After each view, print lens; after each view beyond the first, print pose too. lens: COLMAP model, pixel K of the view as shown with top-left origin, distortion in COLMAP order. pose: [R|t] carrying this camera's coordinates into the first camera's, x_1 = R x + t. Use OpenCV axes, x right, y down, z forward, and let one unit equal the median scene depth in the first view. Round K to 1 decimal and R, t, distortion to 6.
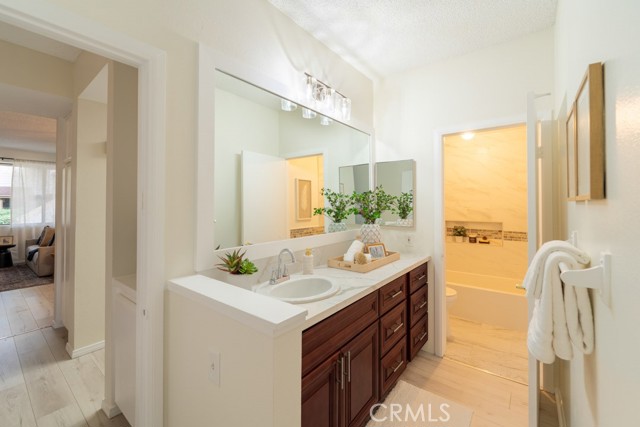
lens RADIAL K [[263.8, 0, 323.9], [0, 263.8, 199.7], [0, 0, 1]] dist [0.002120, 0.000105]
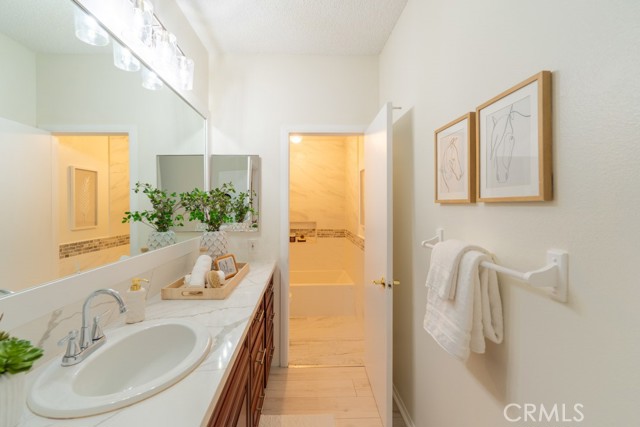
lens RADIAL K [[266.9, 0, 301.8], [0, 266.9, 203.4], [0, 0, 1]] dist [-0.000713, -0.000209]
pose [[0.785172, 0.004254, 0.619263, -0.096977], [-0.009888, 0.999935, 0.005667, 0.002503], [-0.619198, -0.010573, 0.785163, 0.194784]]
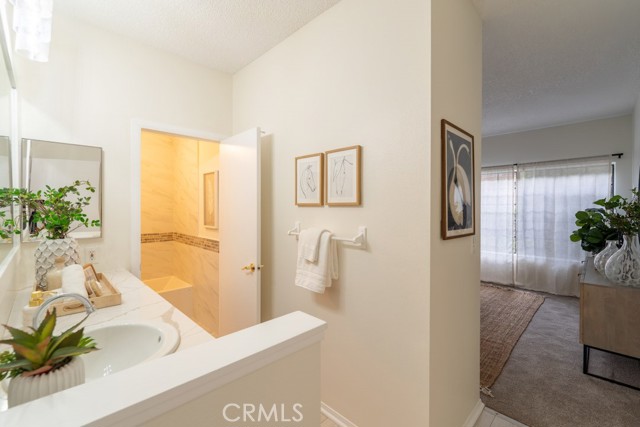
lens RADIAL K [[284.5, 0, 322.4], [0, 284.5, 208.8], [0, 0, 1]] dist [0.000473, 0.000293]
pose [[0.118147, -0.006605, 0.992974, -0.376122], [-0.017823, 0.999803, 0.008771, 0.003859], [-0.992836, -0.018734, 0.118006, 0.260590]]
